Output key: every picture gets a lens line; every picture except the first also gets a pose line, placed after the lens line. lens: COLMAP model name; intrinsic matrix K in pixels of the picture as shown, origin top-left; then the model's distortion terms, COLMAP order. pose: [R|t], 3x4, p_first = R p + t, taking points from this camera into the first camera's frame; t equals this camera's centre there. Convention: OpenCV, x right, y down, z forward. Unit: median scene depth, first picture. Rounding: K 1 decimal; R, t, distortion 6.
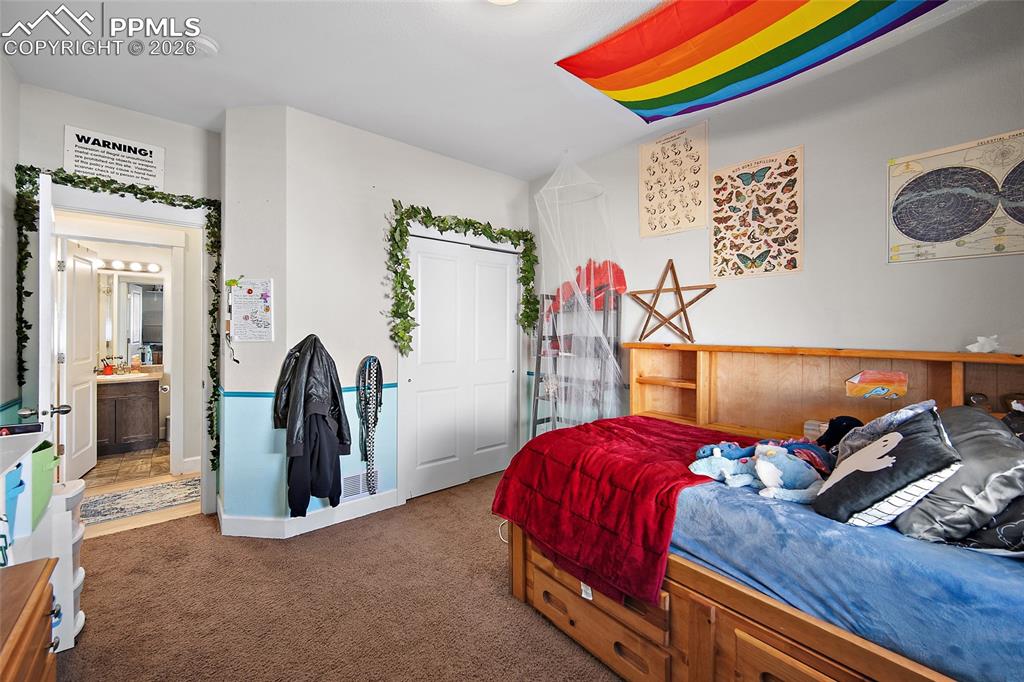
lens RADIAL K [[400.9, 0, 513.8], [0, 400.9, 330.7], [0, 0, 1]] dist [-0.000049, -0.000035]
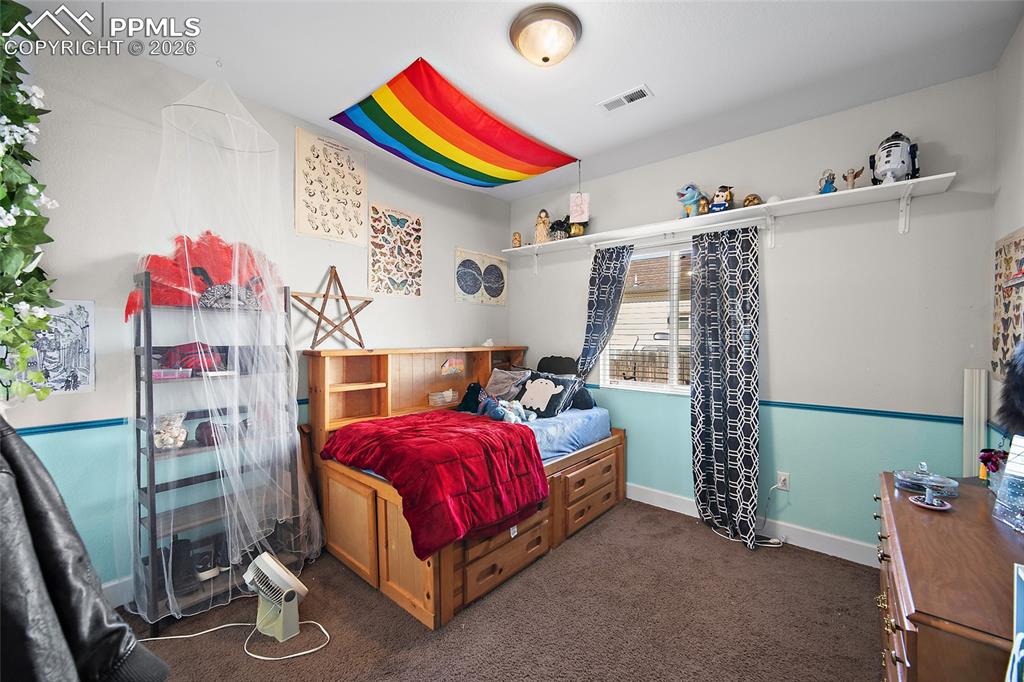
lens RADIAL K [[400.0, 0, 512.0], [0, 400.0, 341.0], [0, 0, 1]] dist [0.001214, 0.000068]
pose [[-0.153849, -0.016549, 0.987956, -0.780491], [-0.003632, 0.999862, 0.016183, -0.010316], [-0.988088, -0.001098, -0.153888, 0.829300]]
